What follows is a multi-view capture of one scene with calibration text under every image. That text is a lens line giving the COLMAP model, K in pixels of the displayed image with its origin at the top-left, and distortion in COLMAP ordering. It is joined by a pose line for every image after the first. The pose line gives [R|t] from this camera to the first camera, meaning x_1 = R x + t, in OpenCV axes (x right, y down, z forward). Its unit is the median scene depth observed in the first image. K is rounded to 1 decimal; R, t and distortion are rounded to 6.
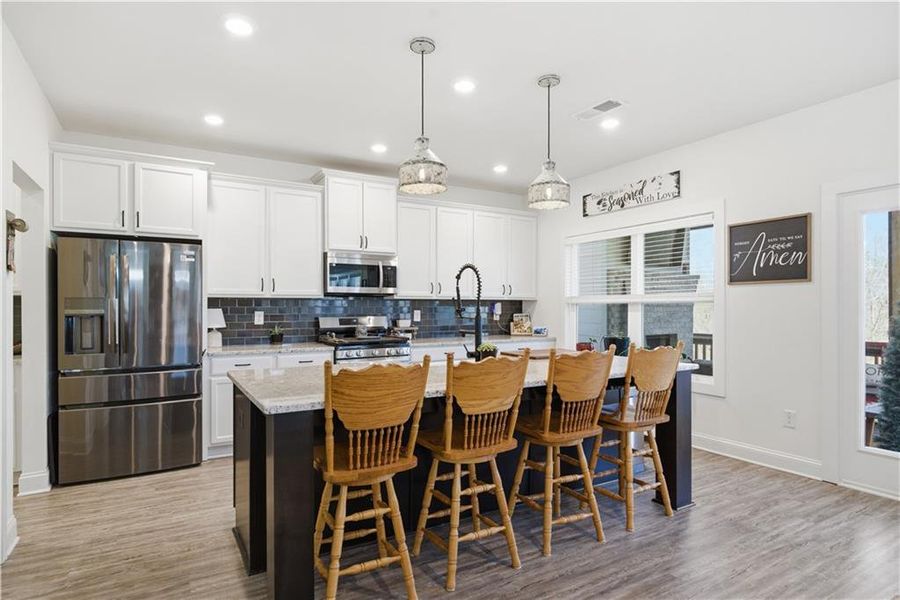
lens RADIAL K [[491.3, 0, 447.6], [0, 491.3, 307.0], [0, 0, 1]] dist [0.002000, -0.001677]
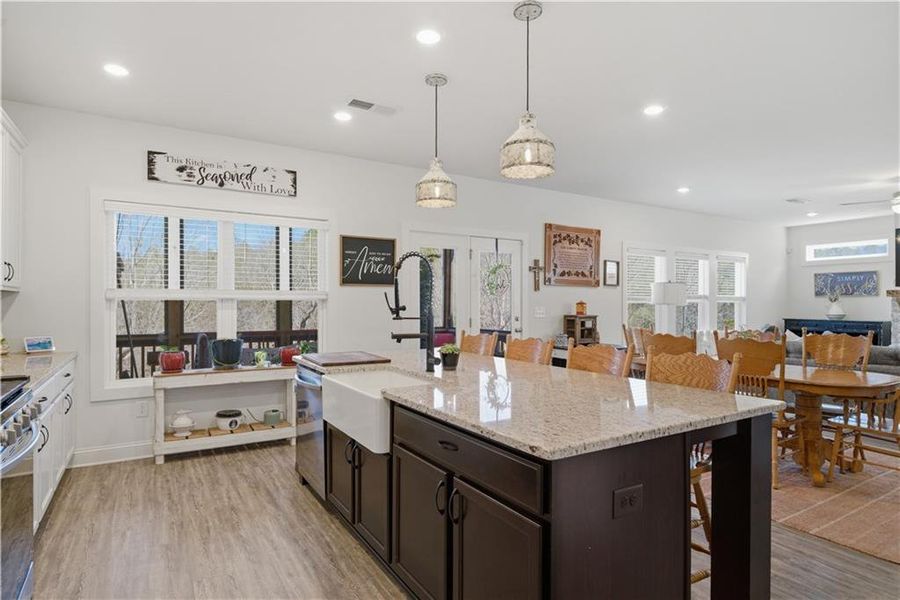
lens RADIAL K [[491.3, 0, 447.6], [0, 491.3, 307.0], [0, 0, 1]] dist [0.002000, -0.001677]
pose [[-0.019113, -0.006112, 0.999799, -0.560894], [-0.002974, 0.999977, 0.006056, -0.000950], [-0.999813, -0.002858, -0.019131, 0.697225]]
